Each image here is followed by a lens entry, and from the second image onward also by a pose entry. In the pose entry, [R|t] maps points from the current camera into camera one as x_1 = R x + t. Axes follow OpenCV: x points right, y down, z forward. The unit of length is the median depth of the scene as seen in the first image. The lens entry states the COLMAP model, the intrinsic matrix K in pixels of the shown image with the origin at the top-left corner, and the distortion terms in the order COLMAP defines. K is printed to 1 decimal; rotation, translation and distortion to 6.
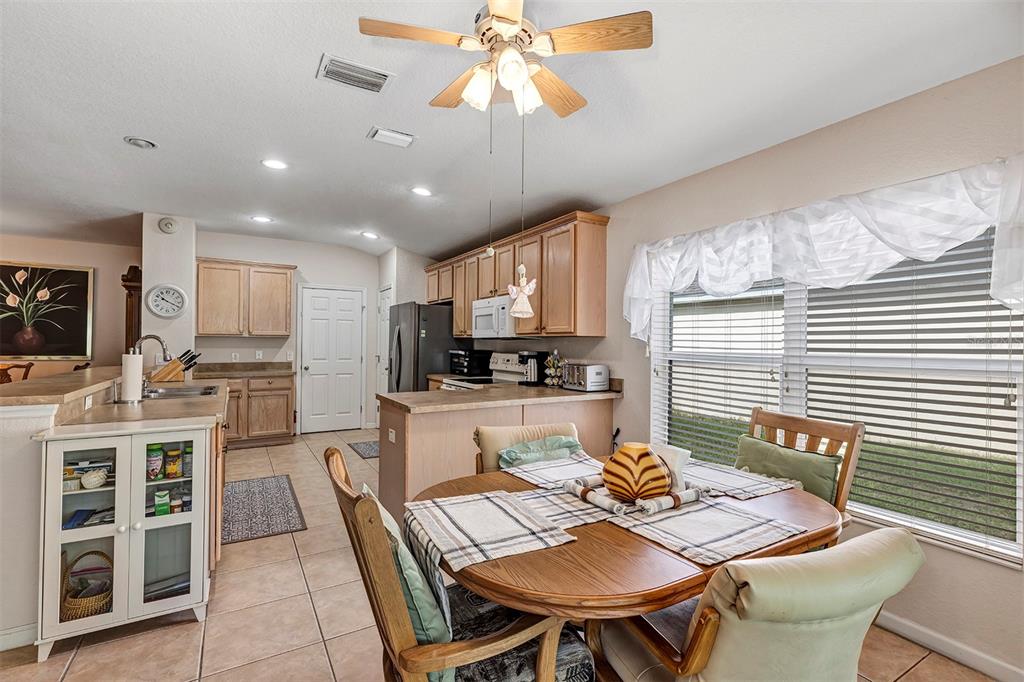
lens RADIAL K [[464.5, 0, 512.0], [0, 464.5, 341.0], [0, 0, 1]] dist [0.009096, 0.000289]
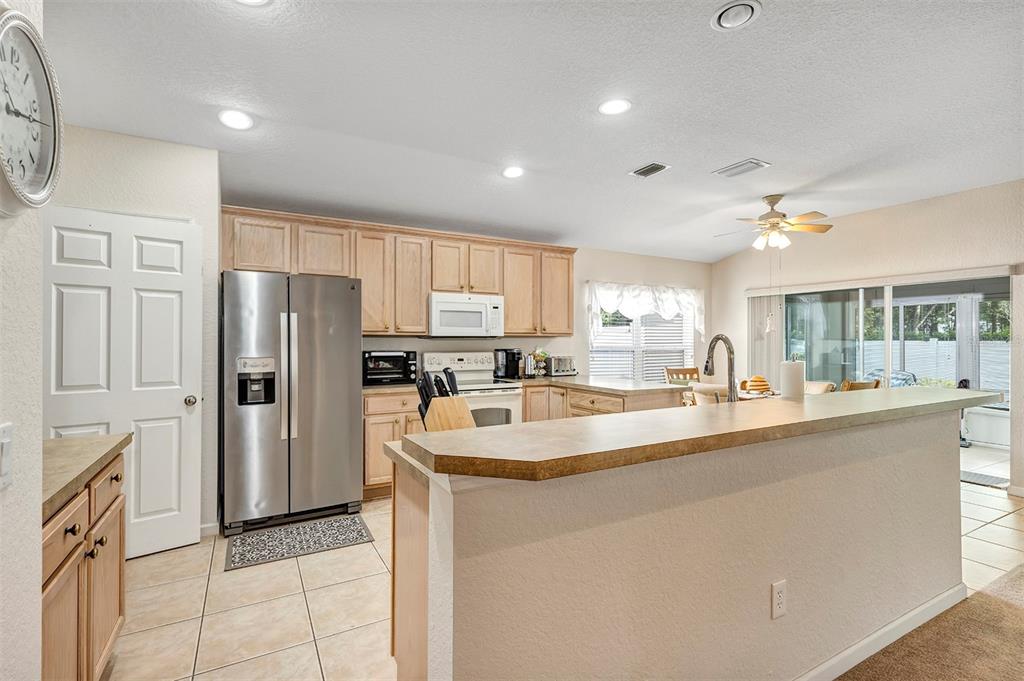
lens RADIAL K [[464.5, 0, 512.0], [0, 464.5, 340.5], [0, 0, 1]] dist [0.009096, 0.000289]
pose [[0.027446, -0.008649, 0.999586, -1.027370], [-0.006963, 0.999937, 0.008843, -0.007529], [-0.999599, -0.007203, 0.027384, 0.925188]]
